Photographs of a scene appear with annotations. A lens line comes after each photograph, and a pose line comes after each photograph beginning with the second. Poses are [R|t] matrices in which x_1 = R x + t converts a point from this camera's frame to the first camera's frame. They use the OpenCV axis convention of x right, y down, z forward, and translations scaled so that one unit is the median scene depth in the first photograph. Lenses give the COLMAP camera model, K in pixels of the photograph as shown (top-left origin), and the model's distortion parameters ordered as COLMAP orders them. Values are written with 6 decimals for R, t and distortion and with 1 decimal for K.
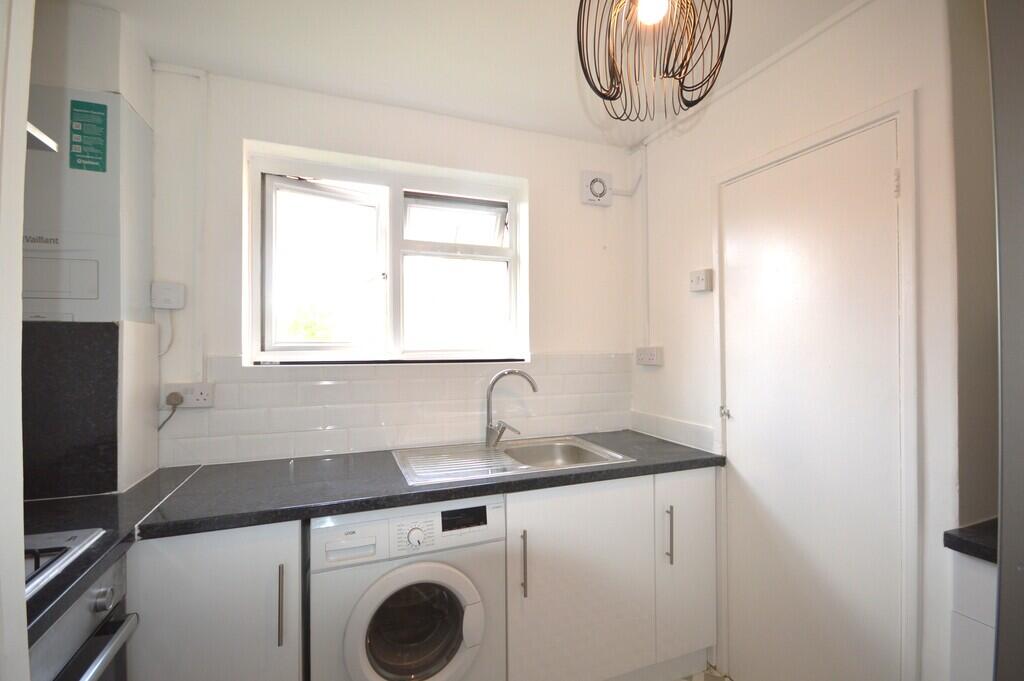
lens RADIAL K [[455.7, 0, 508.0], [0, 455.7, 338.8], [0, 0, 1]] dist [-0.000624, -0.000114]
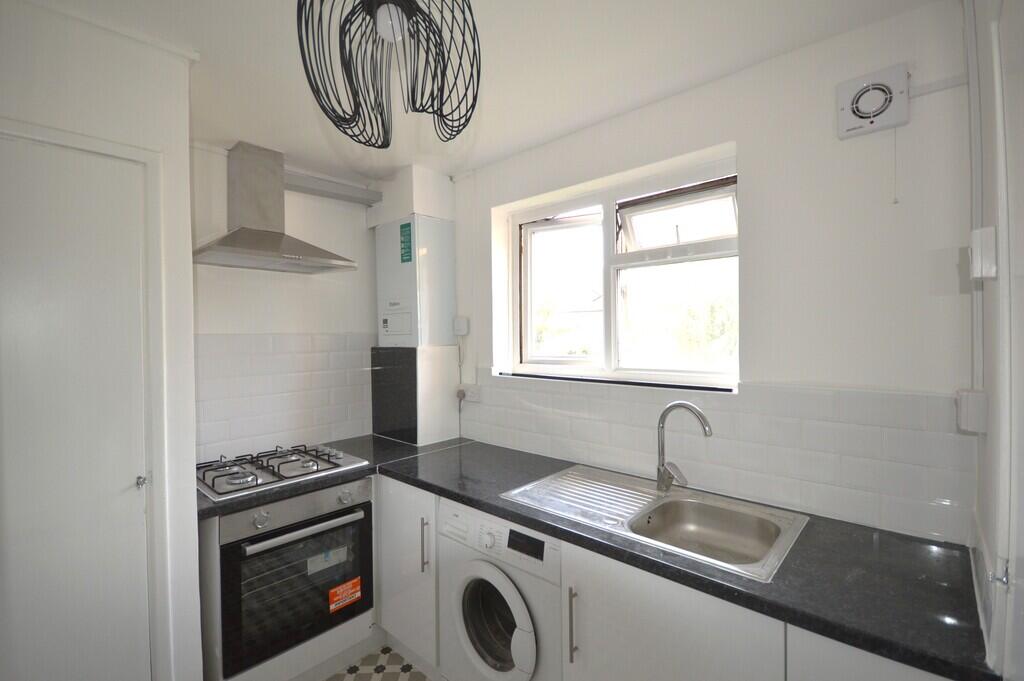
lens RADIAL K [[455.7, 0, 508.0], [0, 455.7, 338.8], [0, 0, 1]] dist [-0.000624, -0.000114]
pose [[0.443063, 0.003499, -0.896484, 0.645501], [0.020105, 0.999702, 0.013839, -0.065439], [0.896265, -0.024155, 0.442861, 0.423228]]
